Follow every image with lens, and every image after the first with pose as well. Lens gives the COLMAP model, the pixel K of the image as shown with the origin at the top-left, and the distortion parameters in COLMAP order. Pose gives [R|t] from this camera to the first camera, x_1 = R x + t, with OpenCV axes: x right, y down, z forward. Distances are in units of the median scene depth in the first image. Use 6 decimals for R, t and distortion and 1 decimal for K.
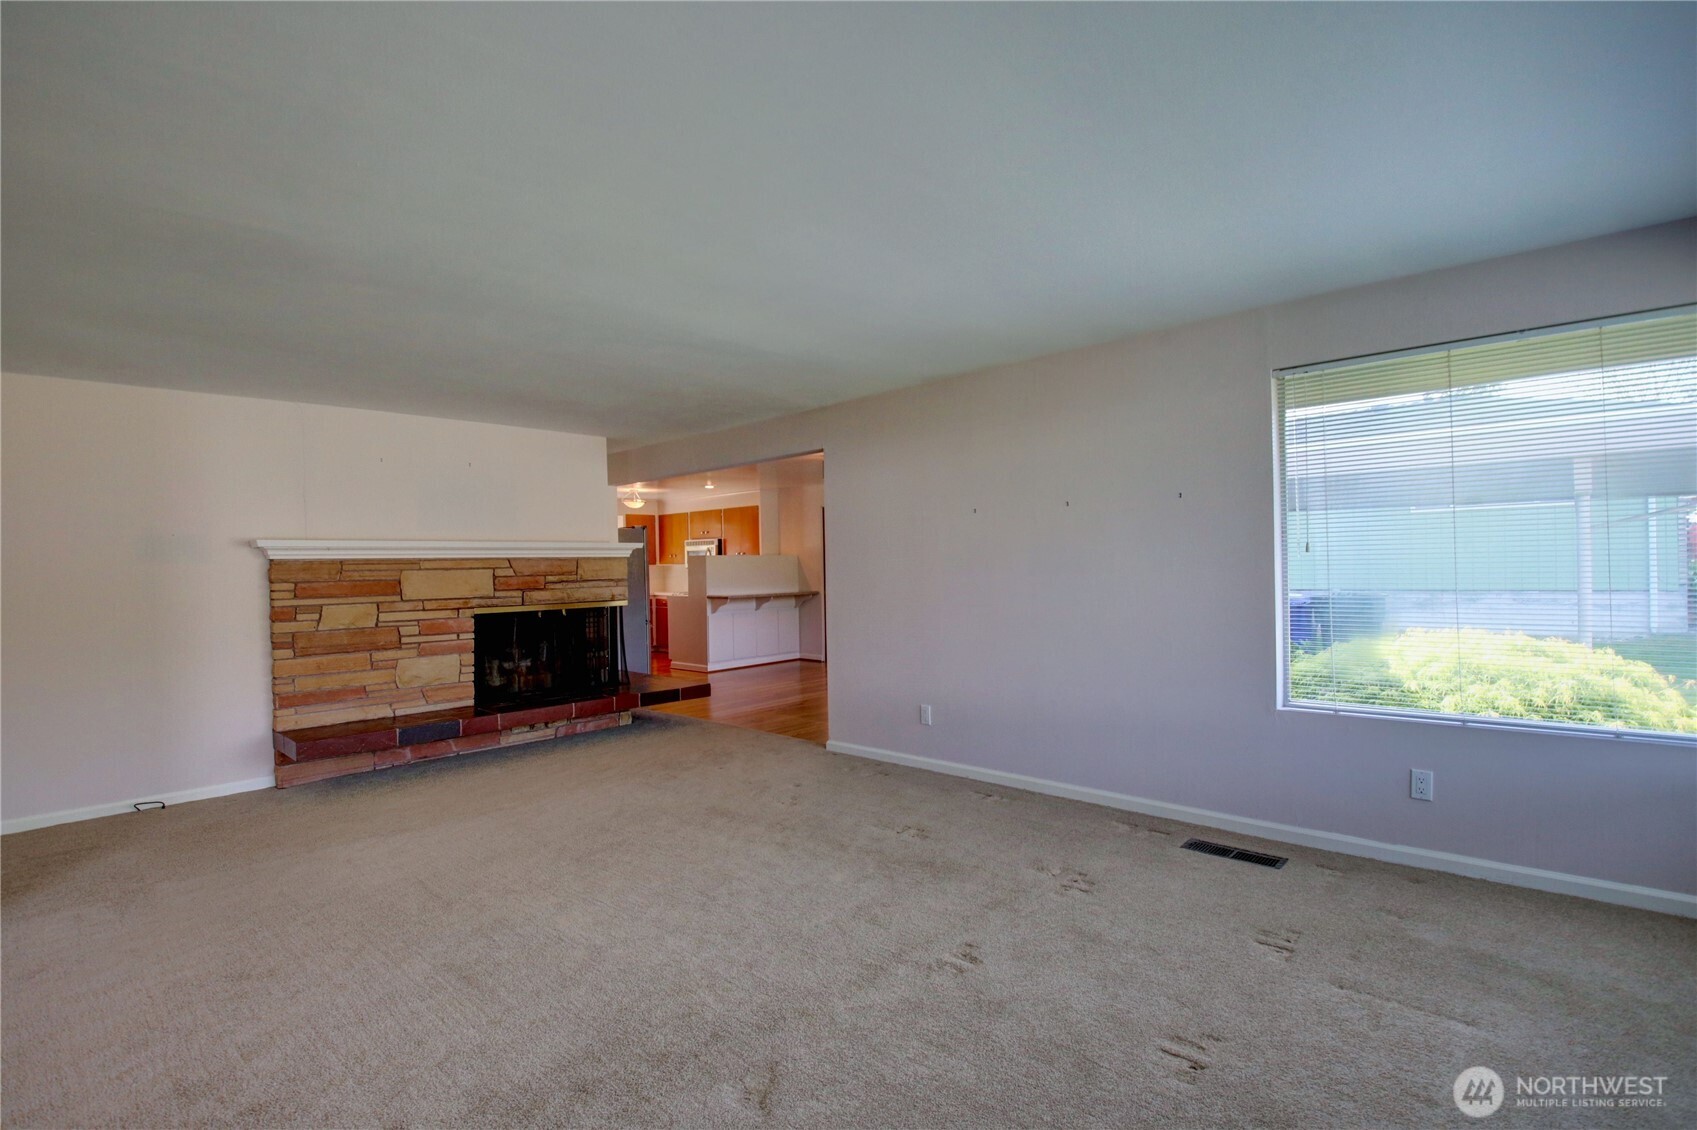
lens RADIAL K [[794.2, 0, 856.7], [0, 794.2, 569.0], [0, 0, 1]] dist [-0.004249, -0.014541]
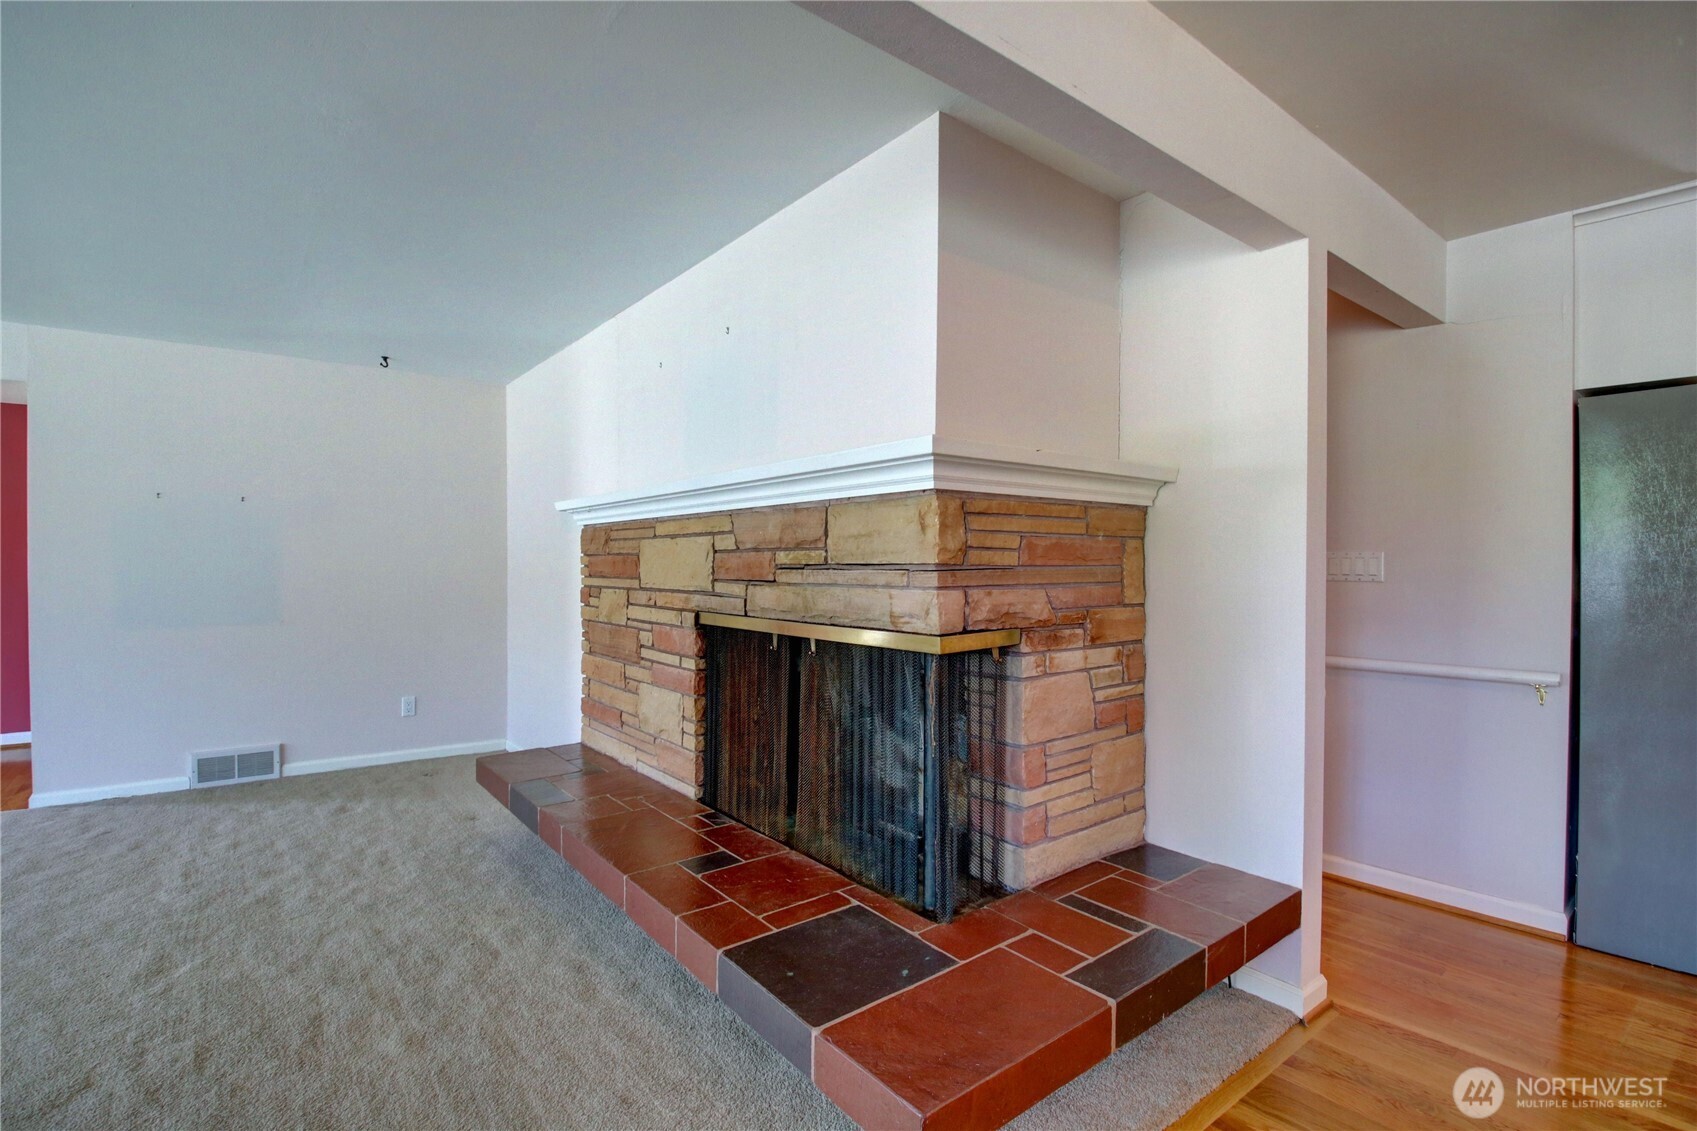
lens RADIAL K [[794.2, 0, 841.2], [0, 794.2, 566.9], [0, 0, 1]] dist [-0.004249, -0.014541]
pose [[-0.163987, 0.026582, -0.986104, 0.006957], [-0.001439, 0.999629, 0.027186, 0.006467], [0.986461, 0.005878, -0.163888, 1.230515]]
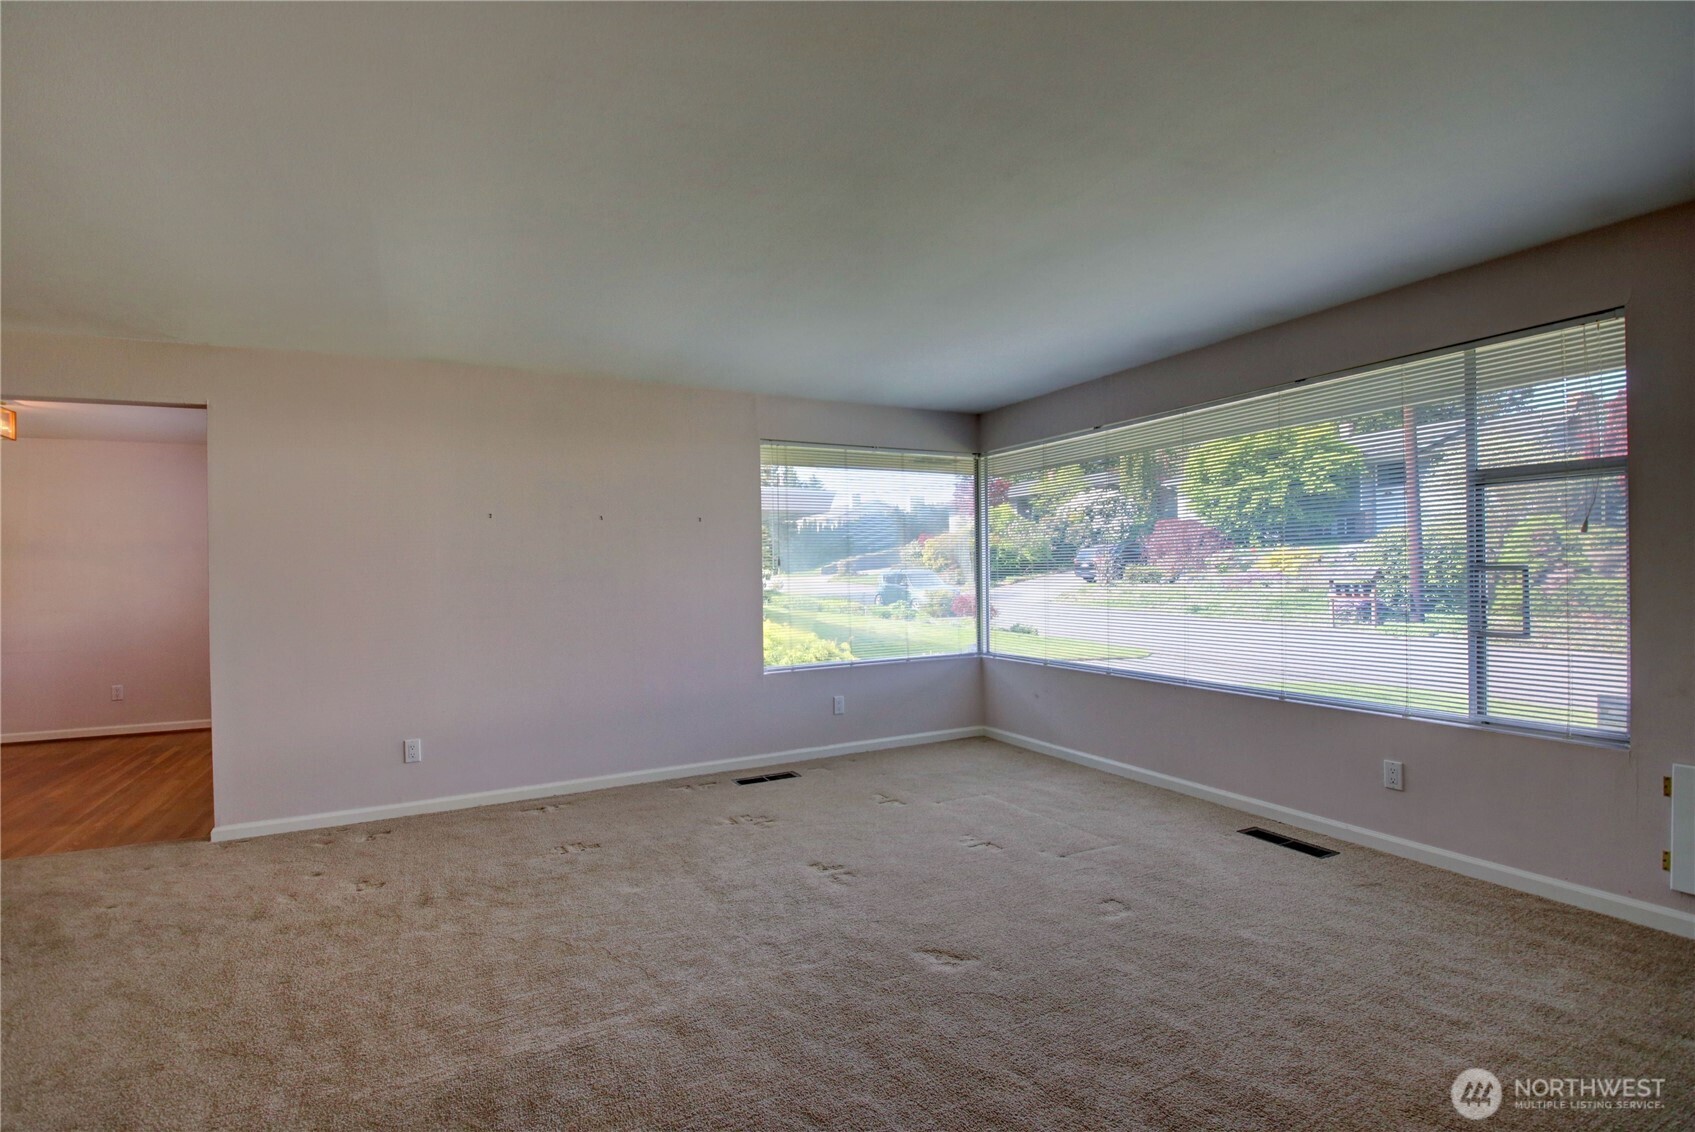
lens RADIAL K [[793.2, 0, 847.3], [0, 793.2, 569.5], [0, 0, 1]] dist [-0.004249, -0.014541]
pose [[0.332333, 0.015205, 0.943040, -0.511198], [0.017947, 0.999587, -0.022441, 0.015762], [-0.942991, 0.024383, 0.331923, 0.252864]]
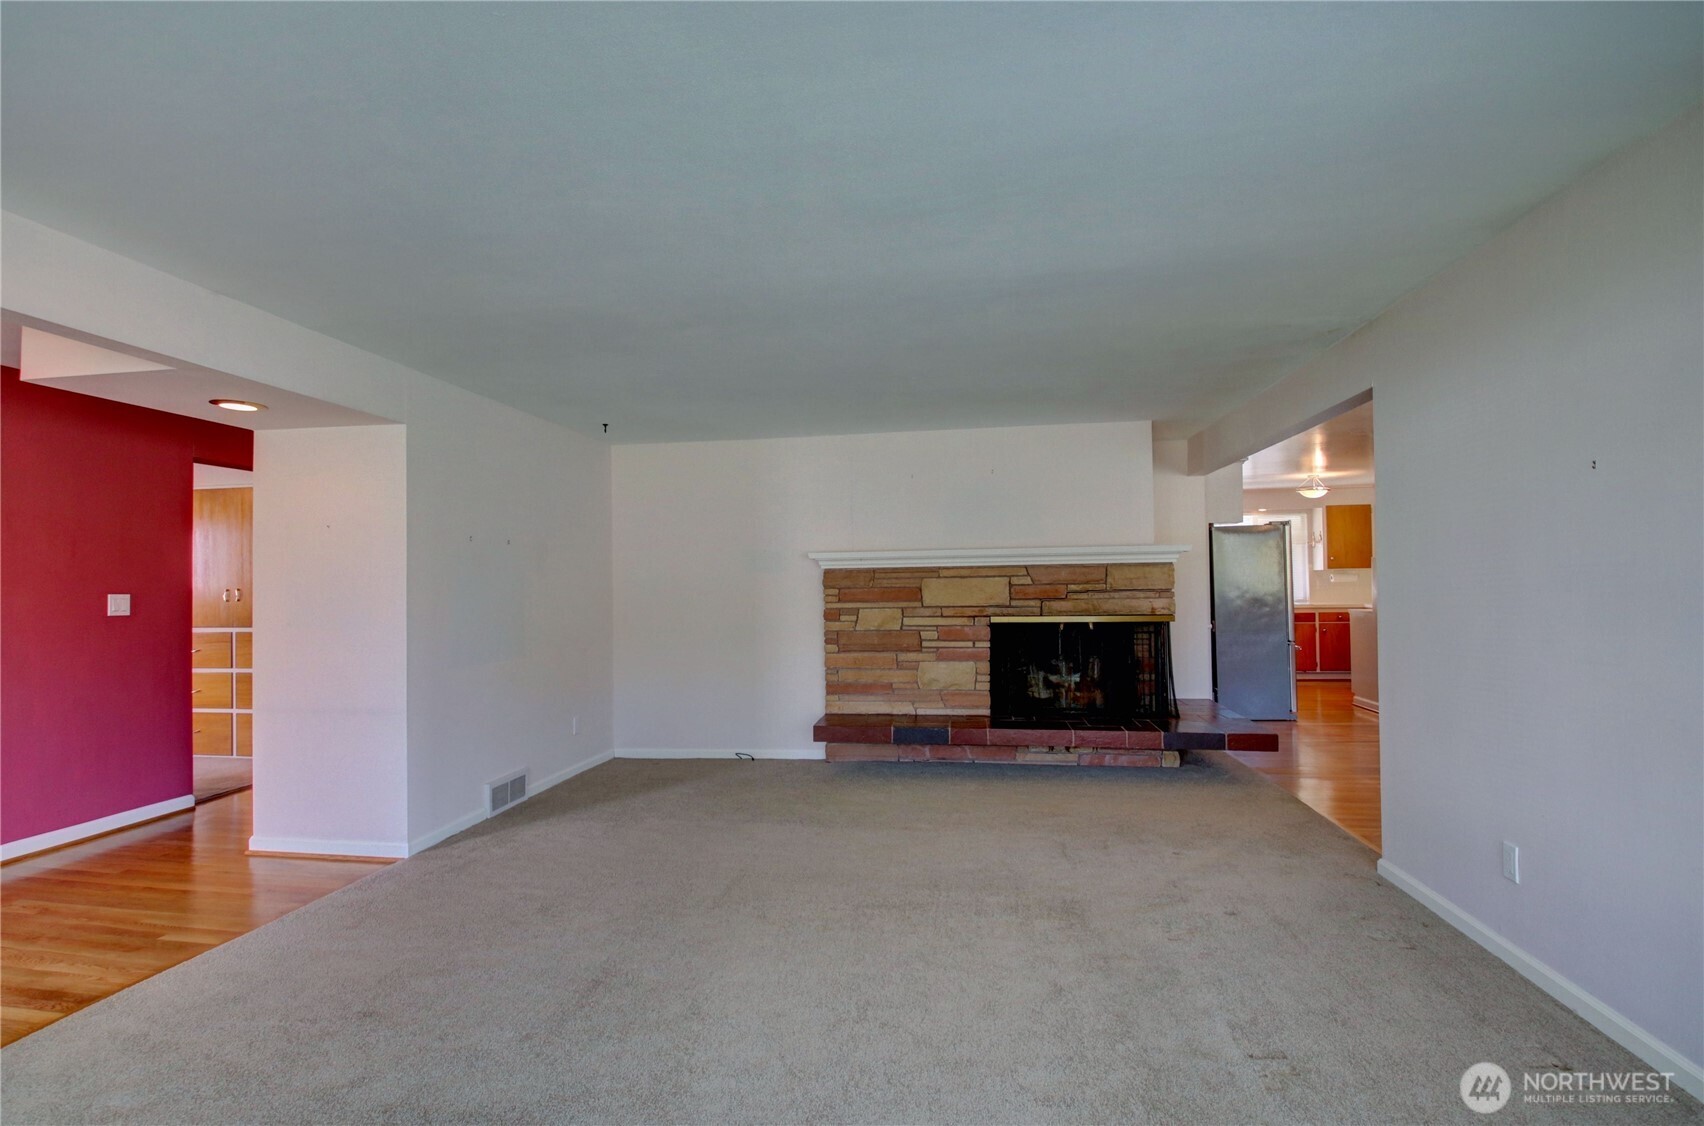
lens RADIAL K [[801.7, 0, 848.4], [0, 801.7, 556.5], [0, 0, 1]] dist [-0.010366, -0.003978]
pose [[0.559807, -0.012826, -0.828524, 0.255336], [-0.000021, 0.999880, -0.015493, -0.010345], [0.828623, 0.008691, 0.559739, 0.310511]]
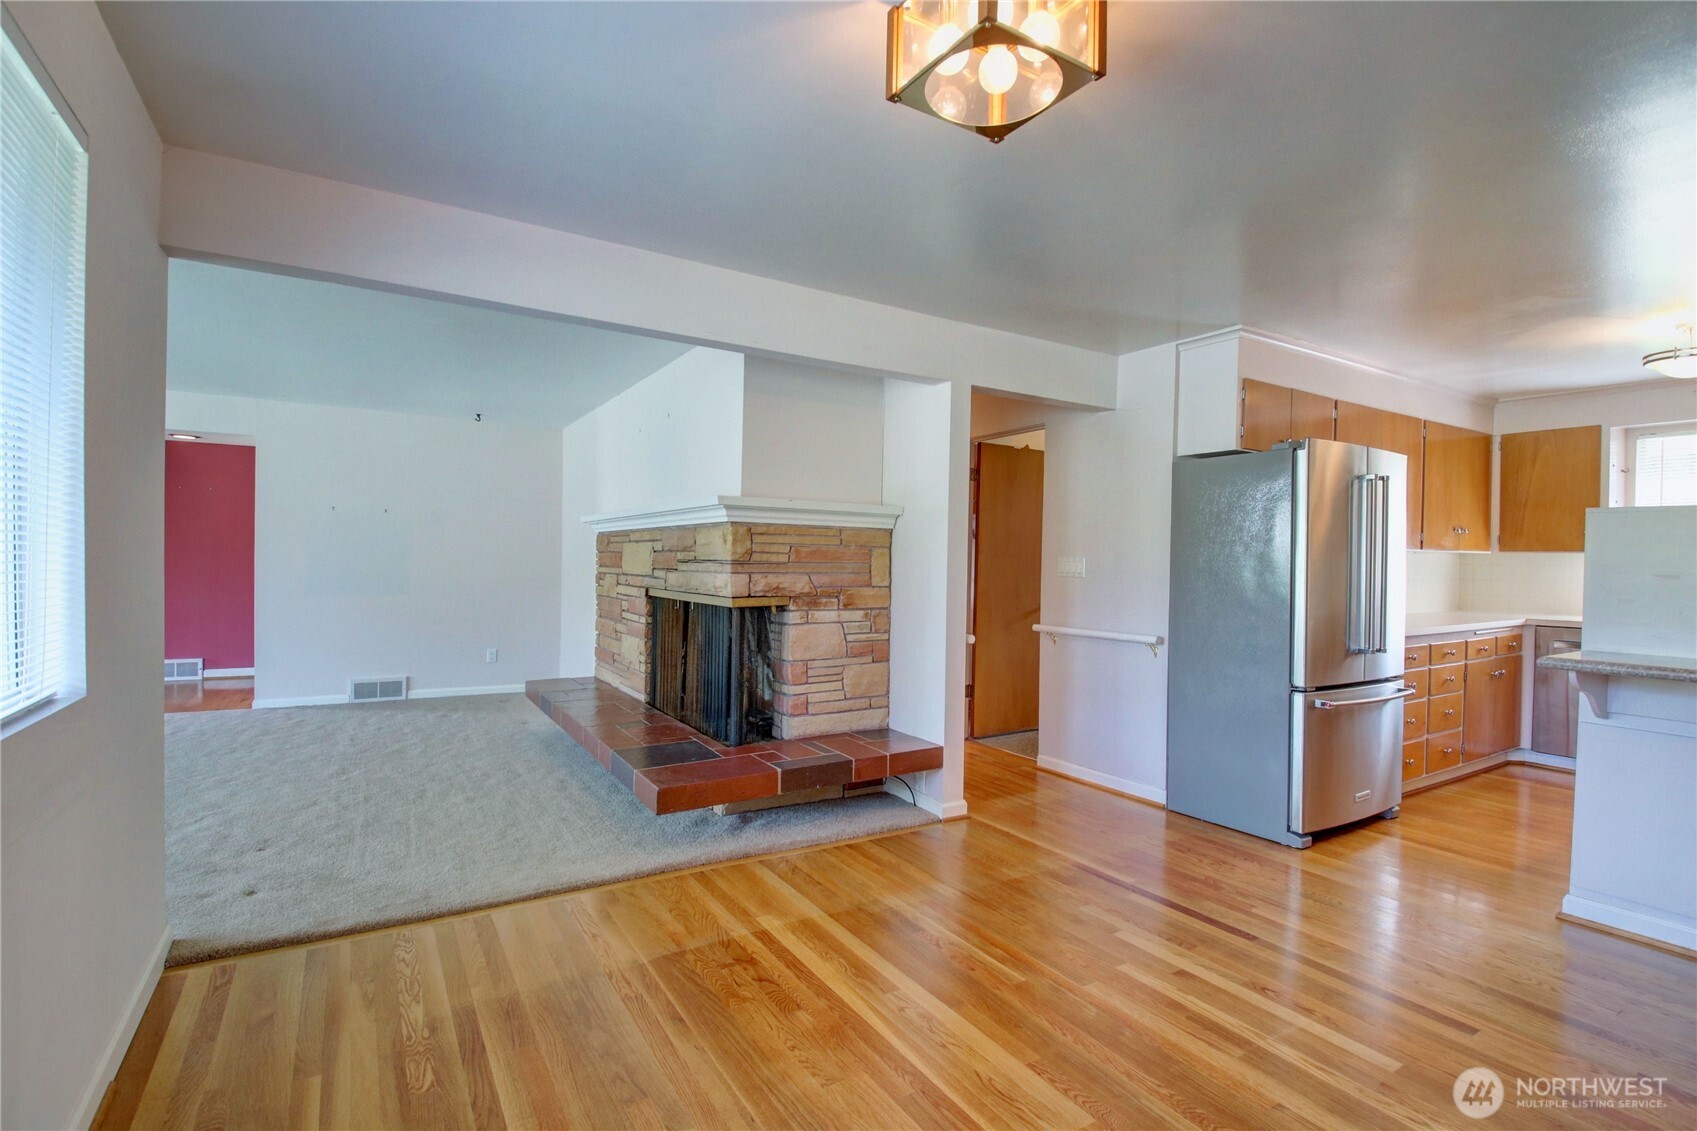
lens RADIAL K [[794.2, 0, 851.0], [0, 794.2, 568.2], [0, 0, 1]] dist [-0.004249, -0.014541]
pose [[-0.267370, 0.026680, -0.963224, 0.282647], [-0.015229, 0.999375, 0.031909, -0.001860], [0.963473, 0.023201, -0.266797, 1.499488]]
